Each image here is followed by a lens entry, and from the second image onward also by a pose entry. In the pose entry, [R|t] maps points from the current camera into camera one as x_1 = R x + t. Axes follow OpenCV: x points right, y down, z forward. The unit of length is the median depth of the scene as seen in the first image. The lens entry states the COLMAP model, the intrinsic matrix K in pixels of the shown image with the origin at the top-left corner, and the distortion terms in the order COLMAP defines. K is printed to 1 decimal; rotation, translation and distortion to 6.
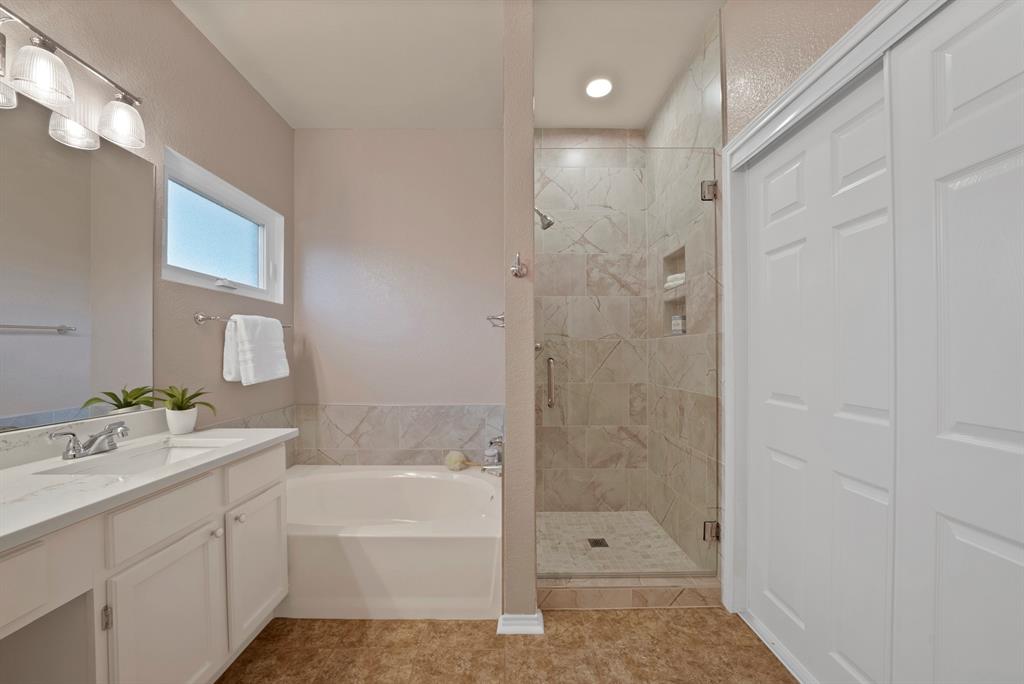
lens RADIAL K [[363.5, 0, 500.4], [0, 363.5, 343.9], [0, 0, 1]] dist [-0.021000, -0.000023]
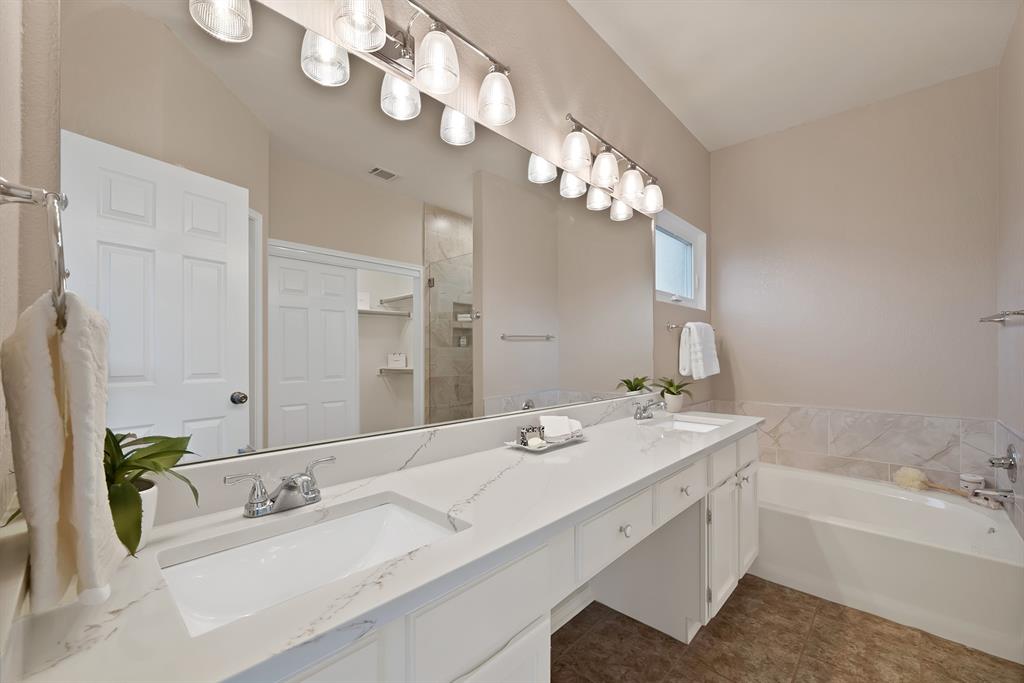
lens RADIAL K [[409.5, 0, 516.5], [0, 409.5, 347.9], [0, 0, 1]] dist [-0.013390, 0.004468]
pose [[0.741856, -0.006759, -0.670525, -0.220185], [0.015182, 0.999862, 0.006719, -0.011363], [0.670387, -0.015165, 0.741856, -0.428823]]
